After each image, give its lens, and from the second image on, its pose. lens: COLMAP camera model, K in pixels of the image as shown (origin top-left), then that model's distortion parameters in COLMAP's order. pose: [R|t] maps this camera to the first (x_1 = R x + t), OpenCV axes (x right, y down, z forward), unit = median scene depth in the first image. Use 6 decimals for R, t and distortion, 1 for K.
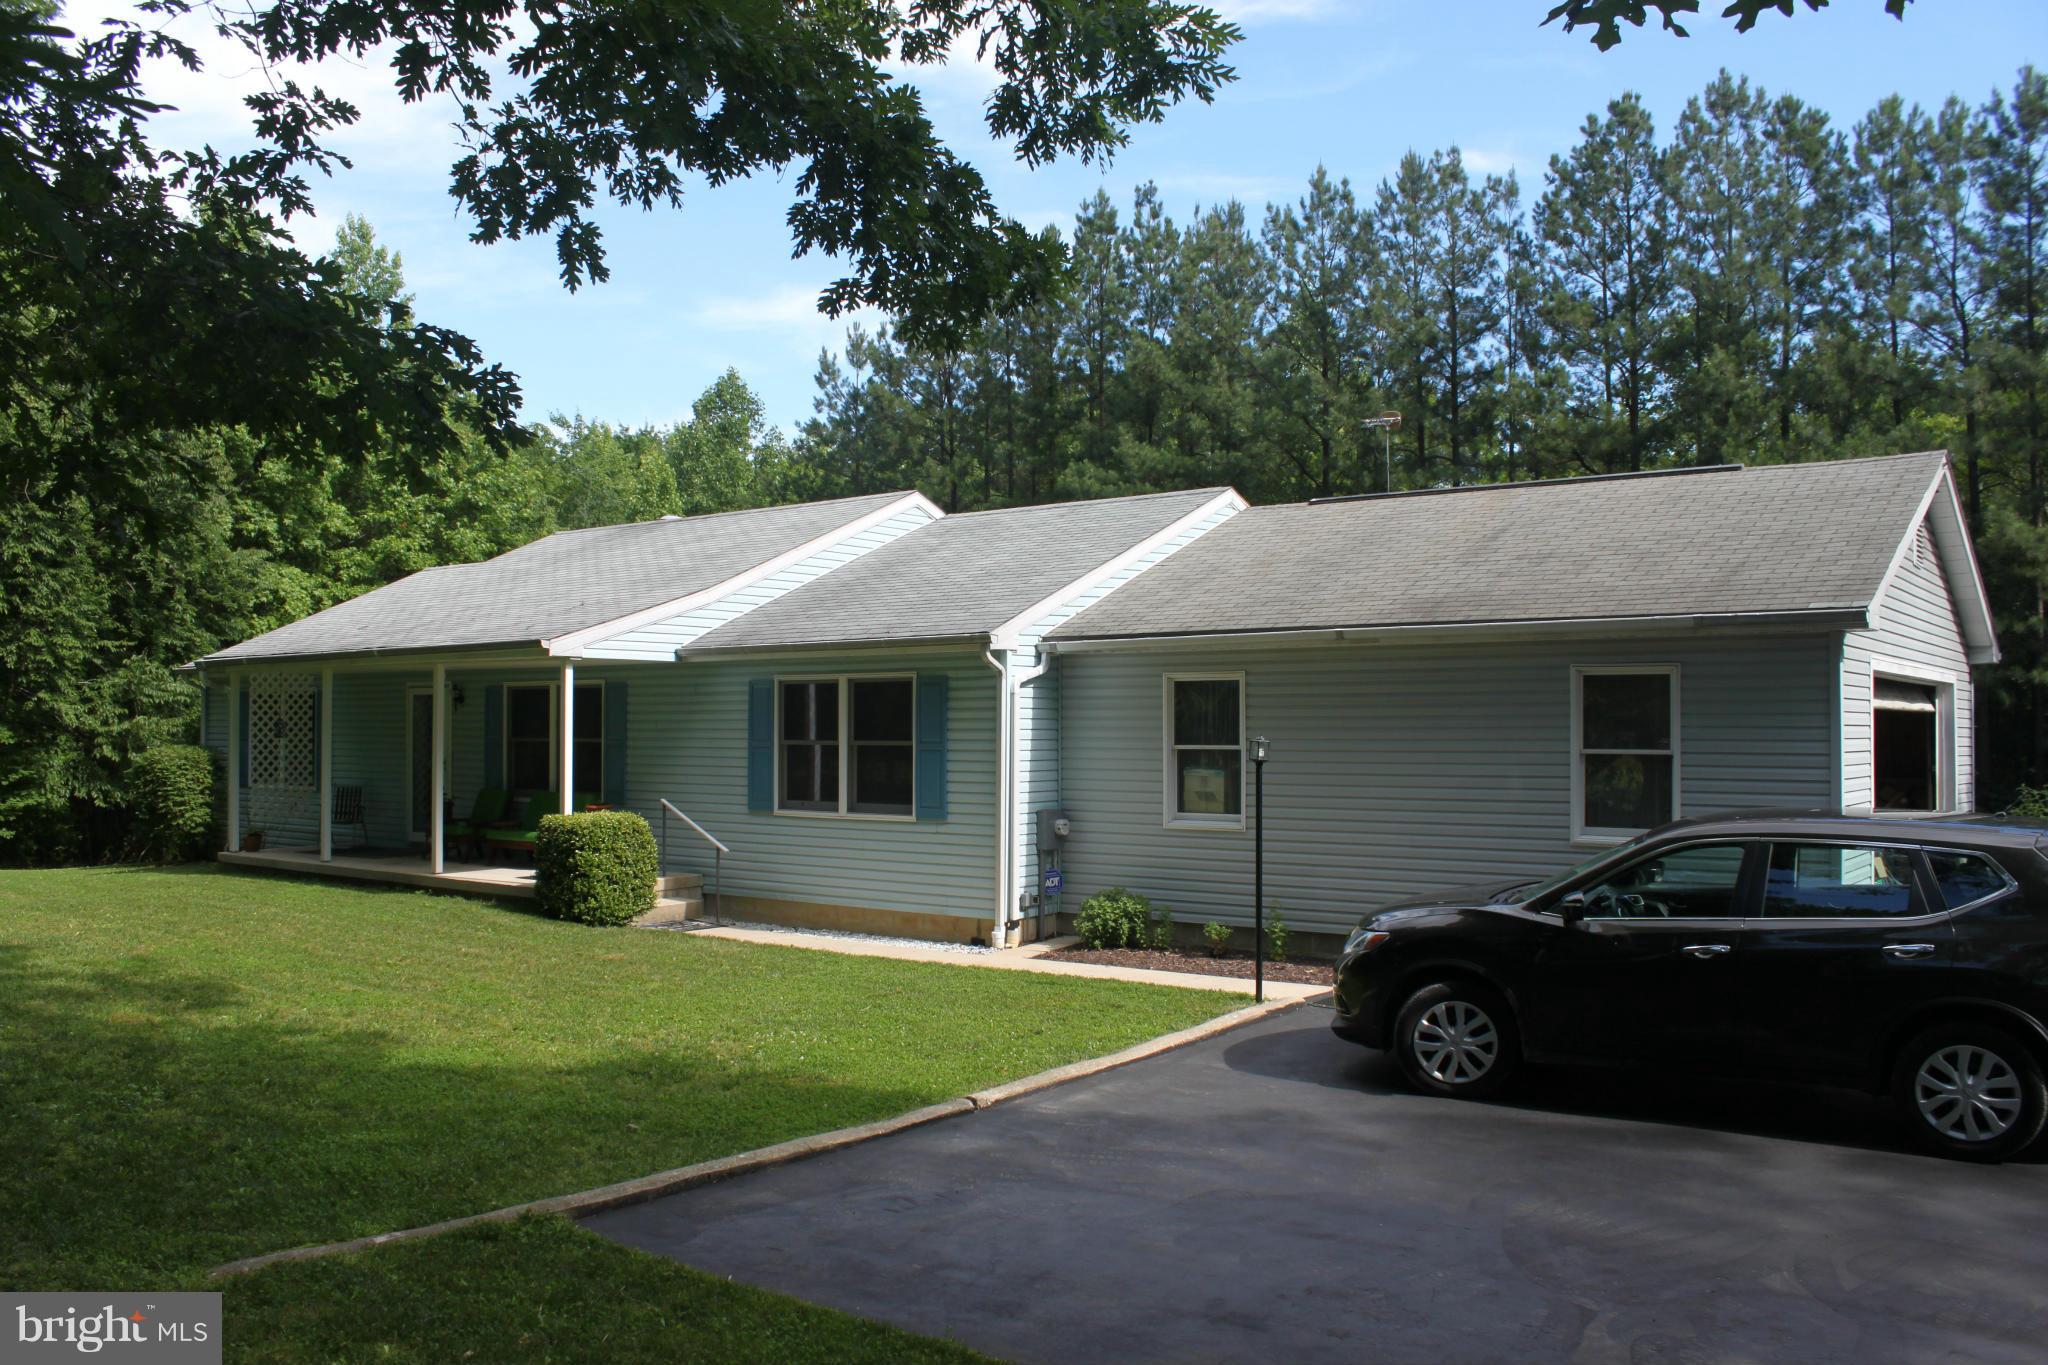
lens RADIAL K [[1663.9, 0, 973.6], [0, 1663.9, 673.9], [0, 0, 1]] dist [-0.155207, 0.109926]
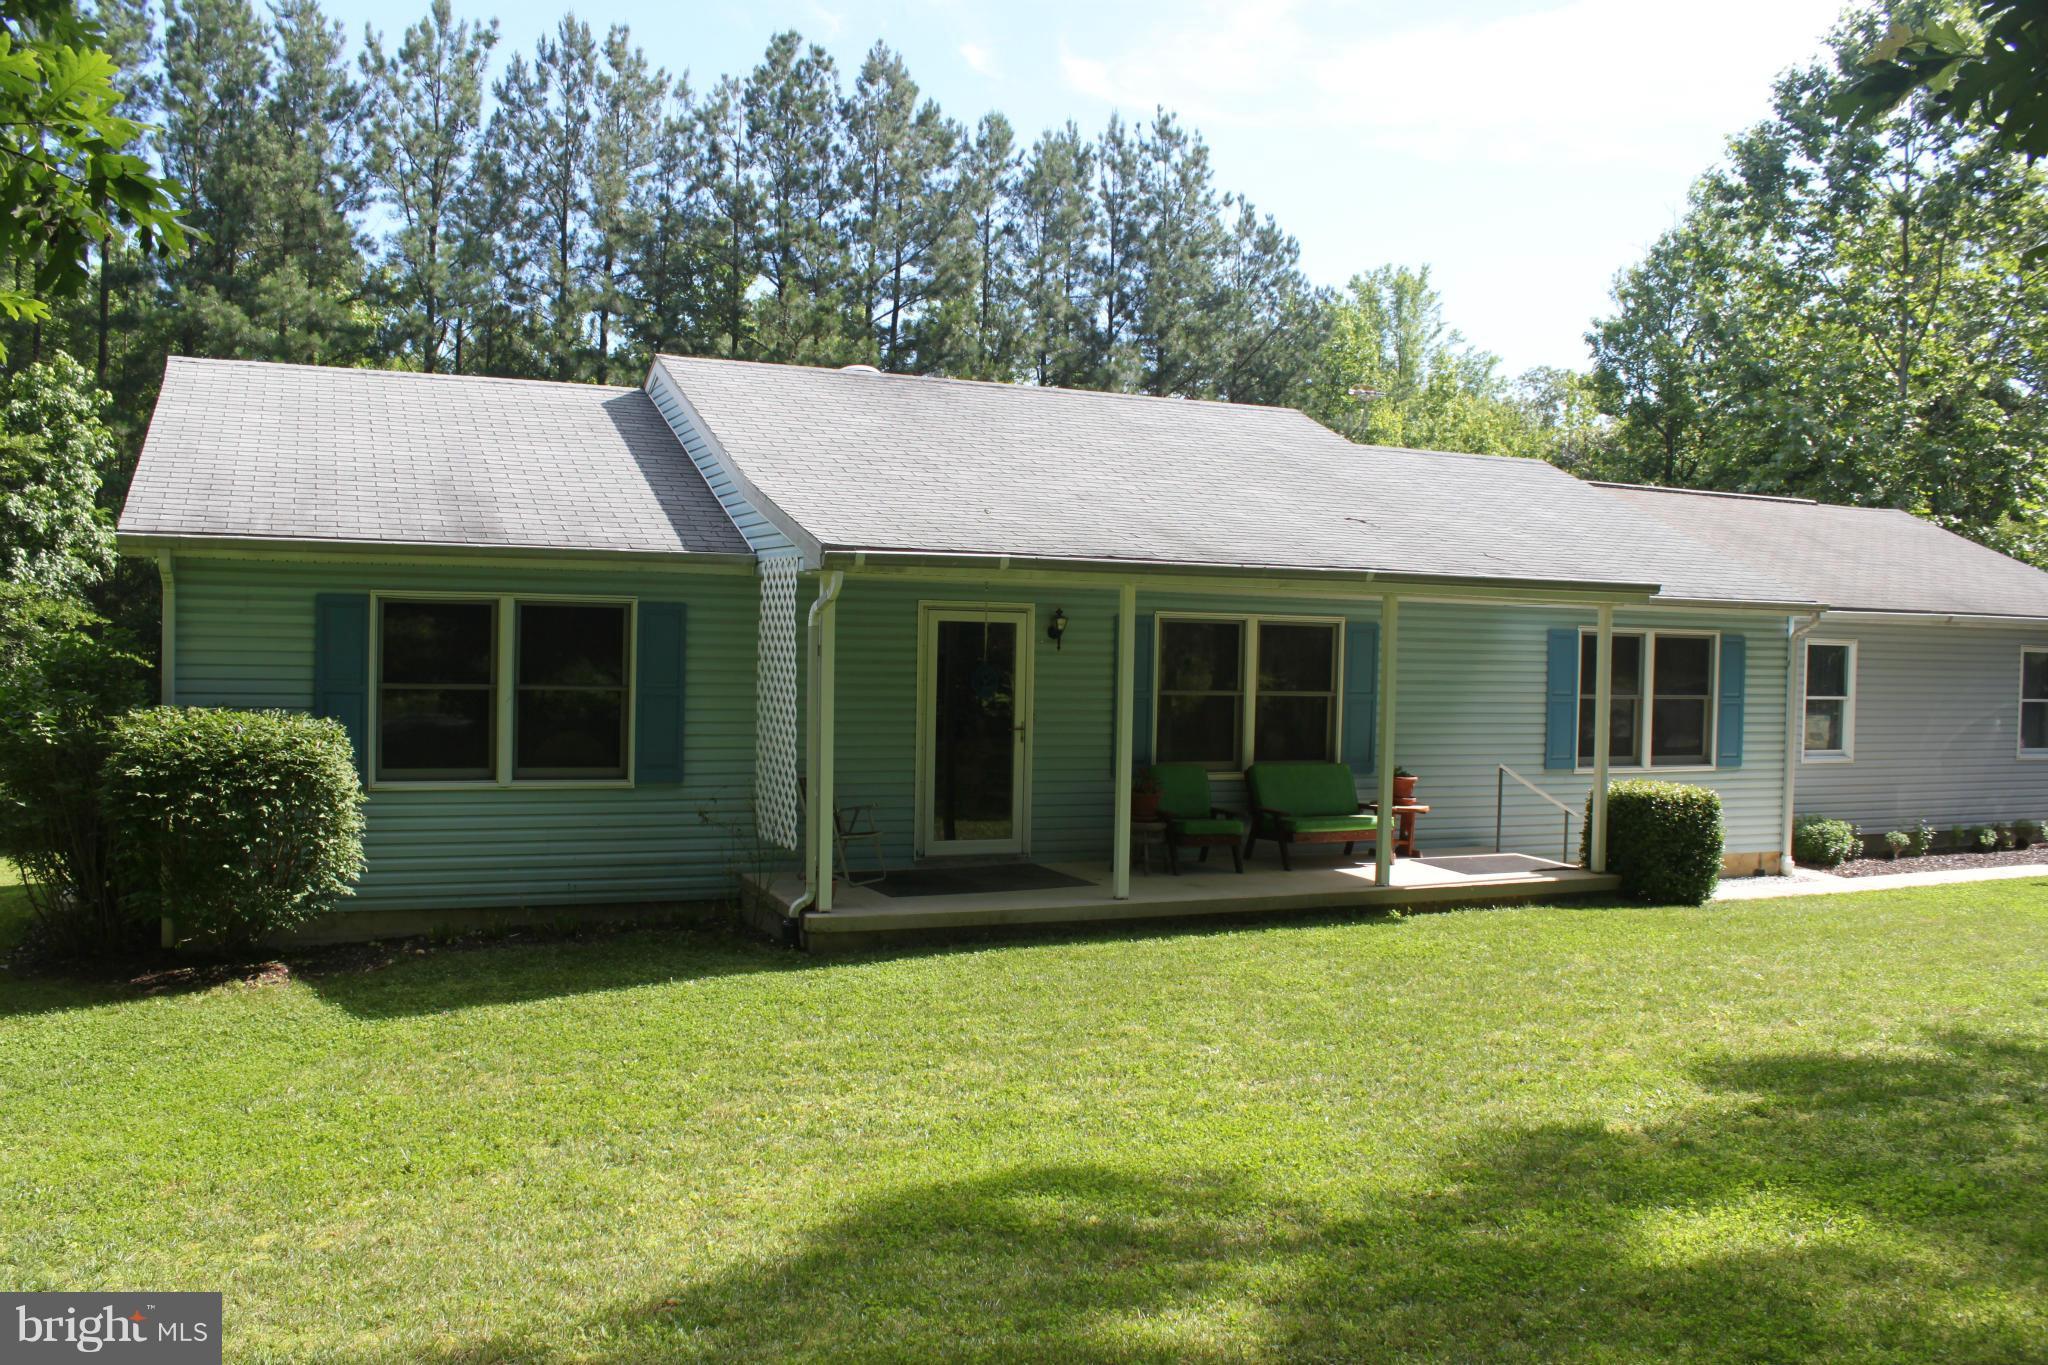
lens RADIAL K [[1663.9, 0, 973.6], [0, 1663.9, 673.9], [0, 0, 1]] dist [-0.155207, 0.109926]
pose [[0.485256, 0.002402, 0.874369, -1.101438], [-0.041851, 0.998914, 0.020482, 0.023560], [-0.873370, -0.046533, 0.484830, 0.853907]]
